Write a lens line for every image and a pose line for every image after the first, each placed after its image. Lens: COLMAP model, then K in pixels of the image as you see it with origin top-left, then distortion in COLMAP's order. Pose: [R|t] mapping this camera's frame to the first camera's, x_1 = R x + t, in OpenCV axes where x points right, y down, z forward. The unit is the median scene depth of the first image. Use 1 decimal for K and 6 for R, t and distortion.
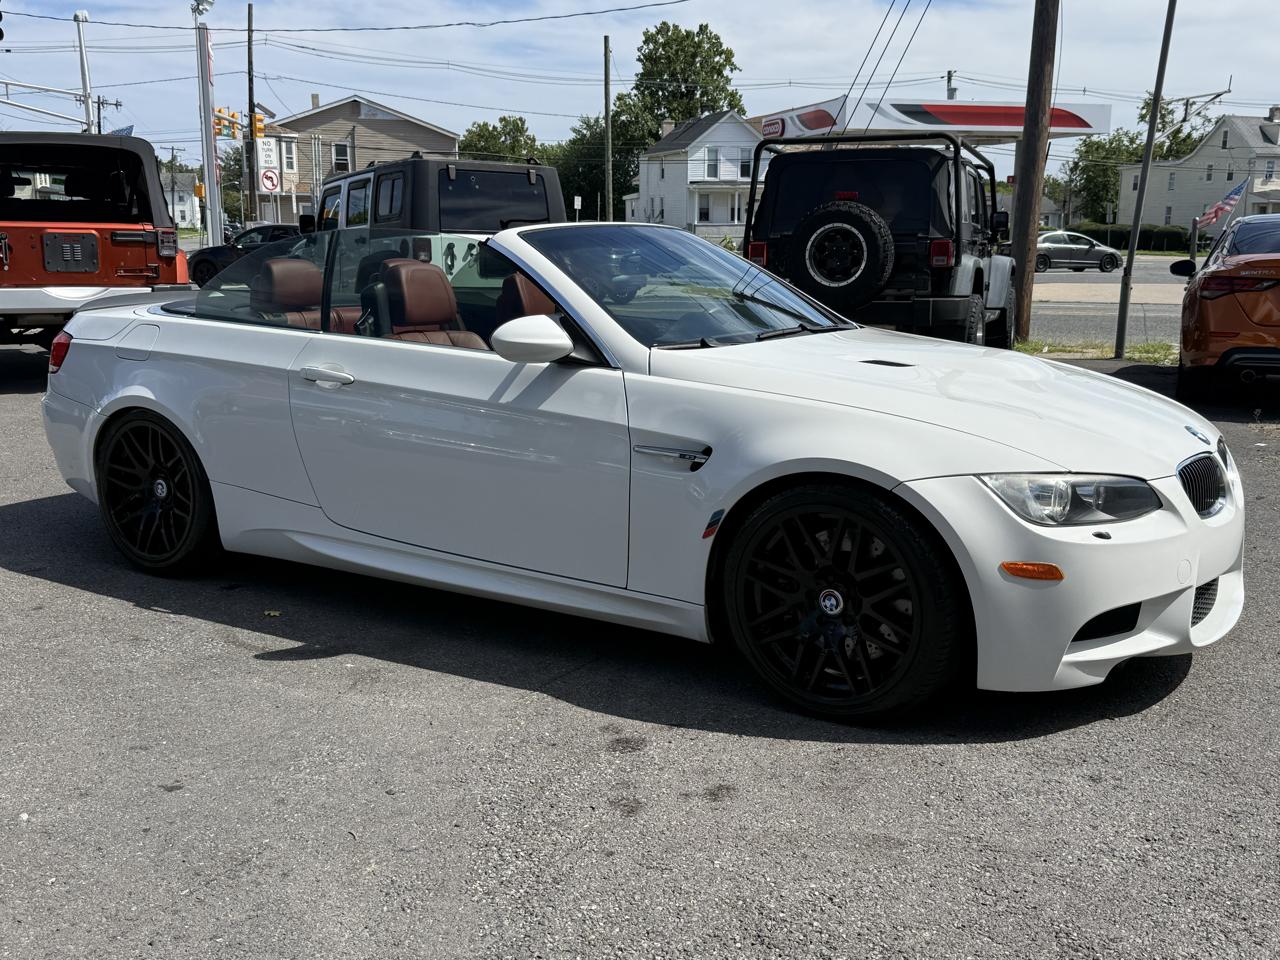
lens RADIAL K [[1264.1, 0, 640.0], [0, 1264.1, 480.0], [0, 0, 1]] dist [0.207467, -0.488311]
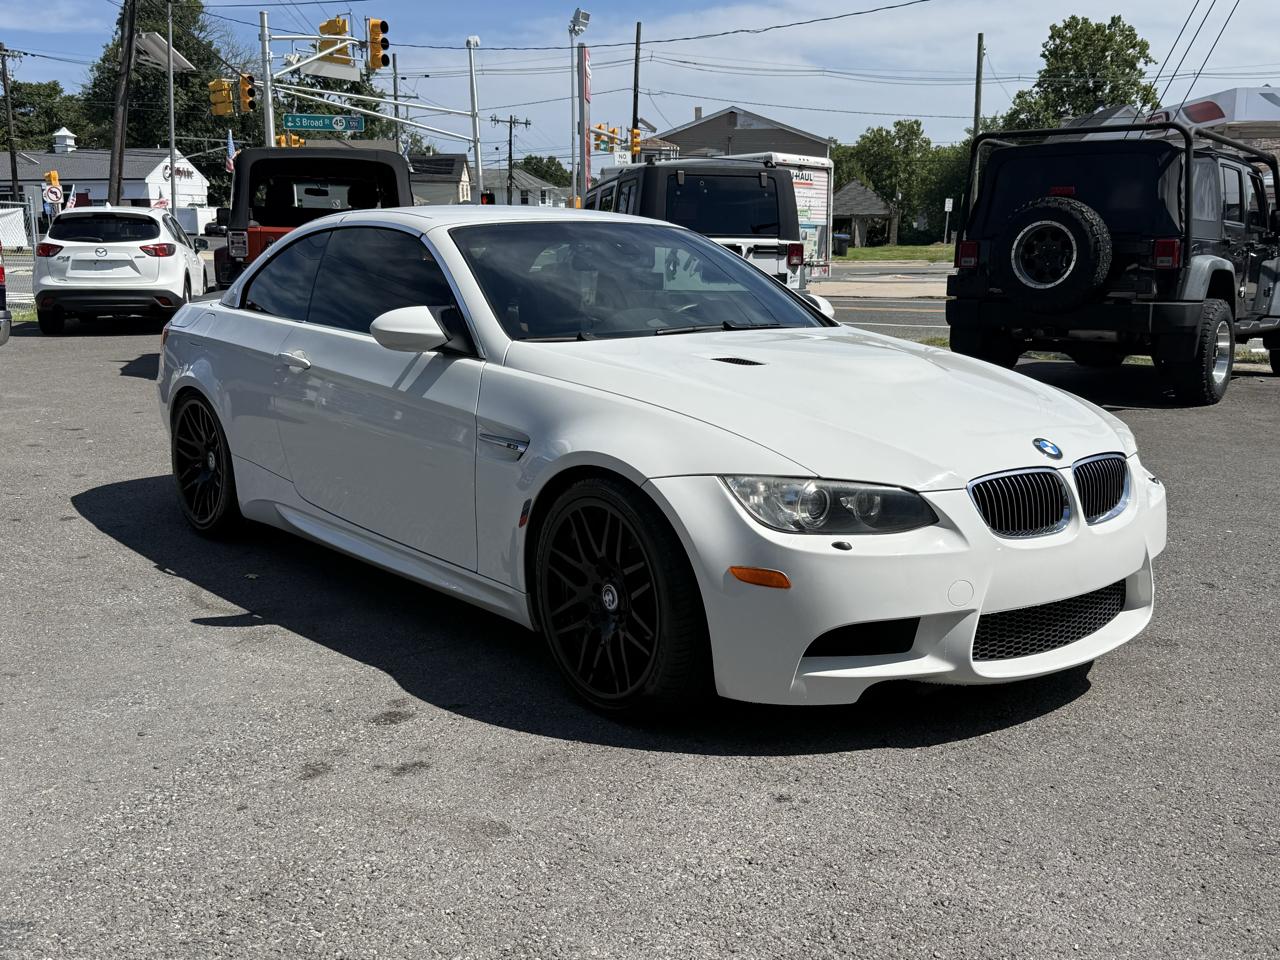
lens RADIAL K [[1257.5, 0, 637.3], [0, 1257.5, 481.9], [0, 0, 1]] dist [0.179140, -0.395265]
pose [[0.954126, 0.052736, -0.294725, 0.153371], [-0.053300, 0.998560, 0.006126, -0.000473], [0.294623, 0.009864, 0.955563, 0.021342]]
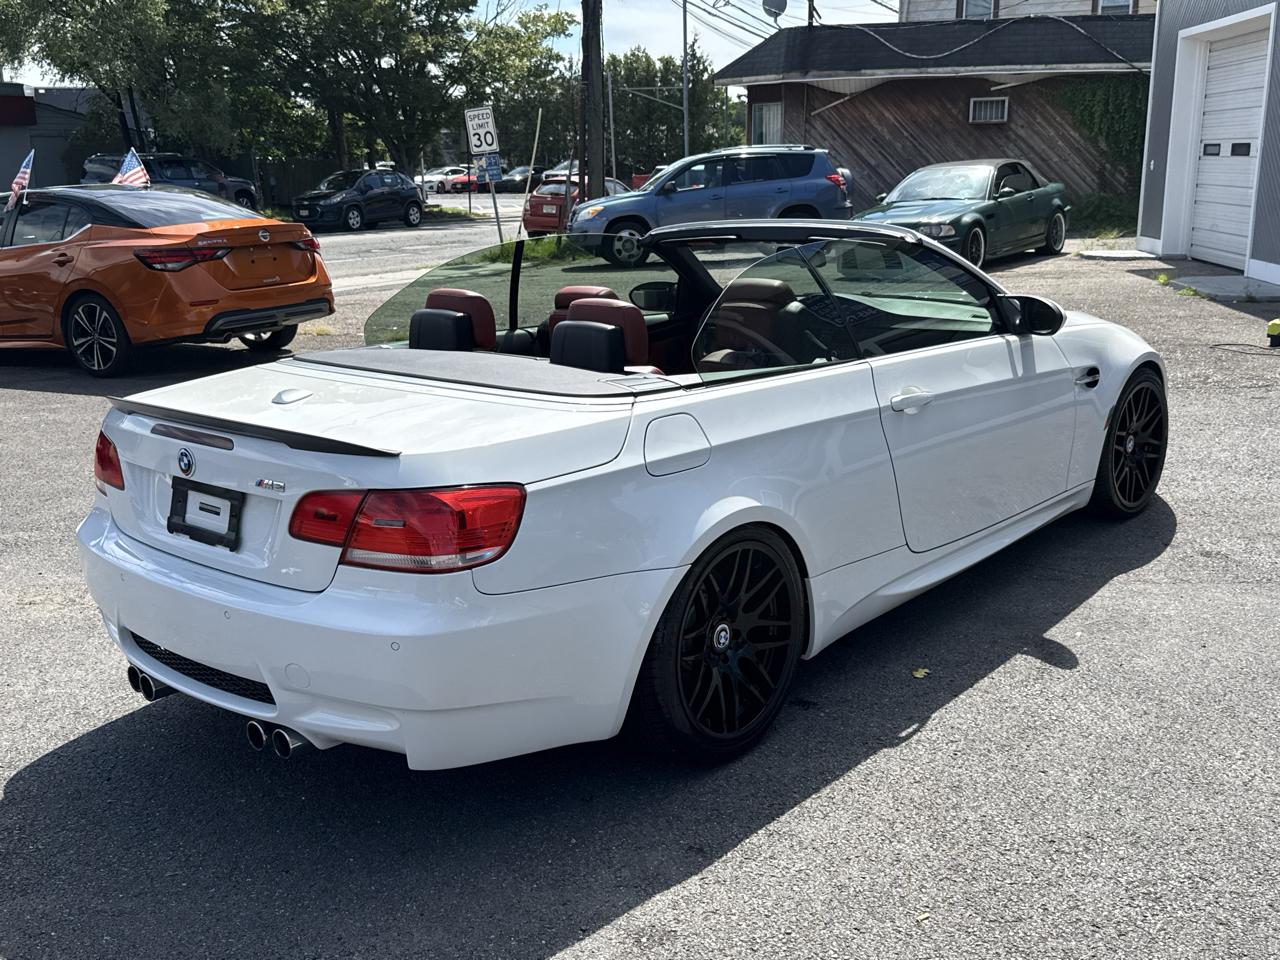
lens RADIAL K [[1257.0, 0, 636.1], [0, 1257.0, 475.7], [0, 0, 1]] dist [0.182999, -0.403057]
pose [[0.128213, -0.244434, 0.961152, -0.499109], [0.212183, 0.953471, 0.214176, -0.114758], [-0.968783, 0.176480, 0.174112, 0.445901]]
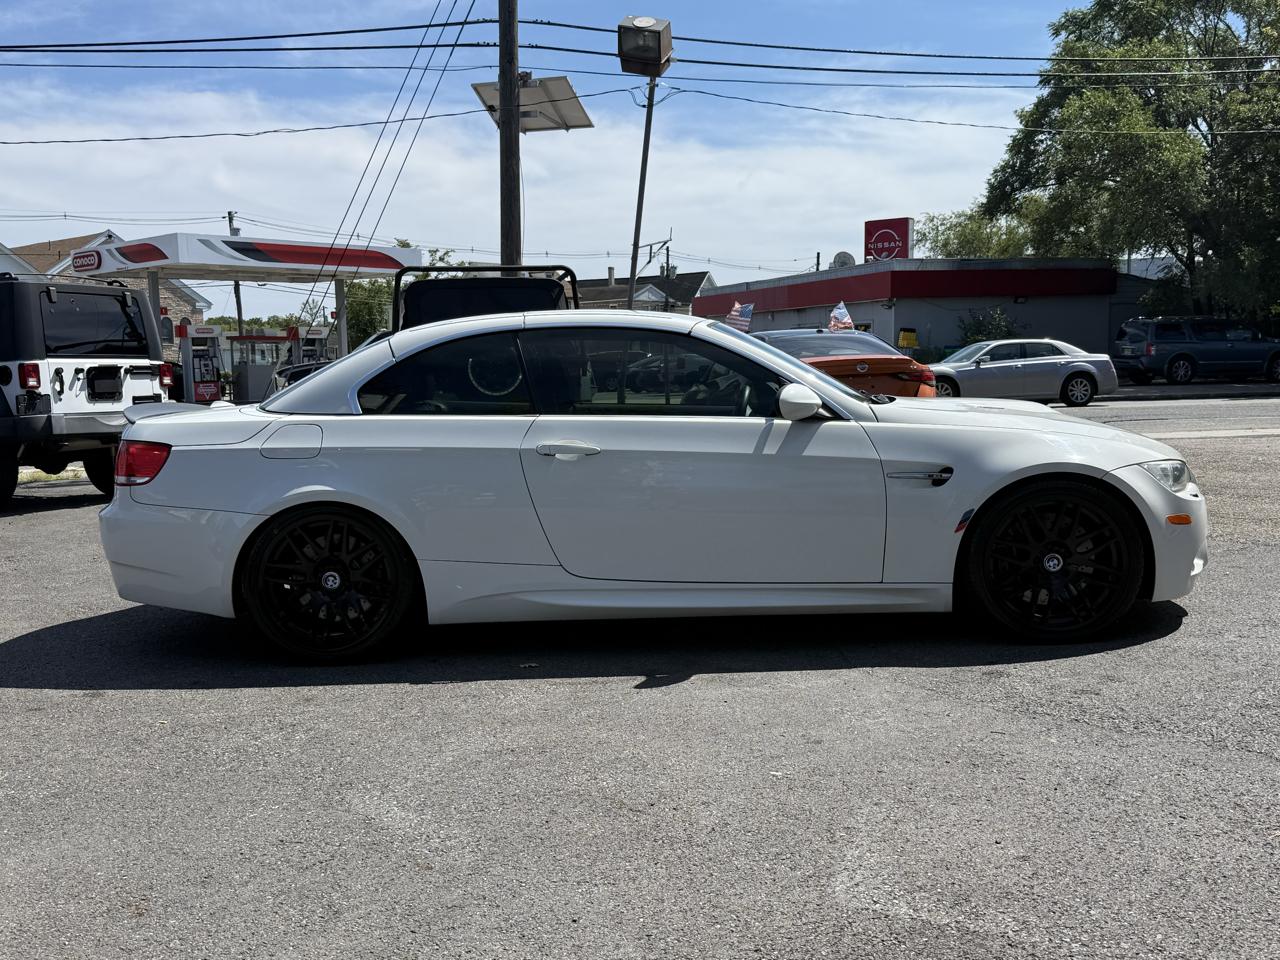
lens RADIAL K [[1257.0, 0, 636.1], [0, 1257.0, 475.7], [0, 0, 1]] dist [0.182999, -0.403057]
pose [[0.842097, -0.071829, 0.534522, -0.345036], [0.128140, 0.989358, -0.068924, 0.012462], [-0.523883, 0.126534, 0.842339, 0.001950]]
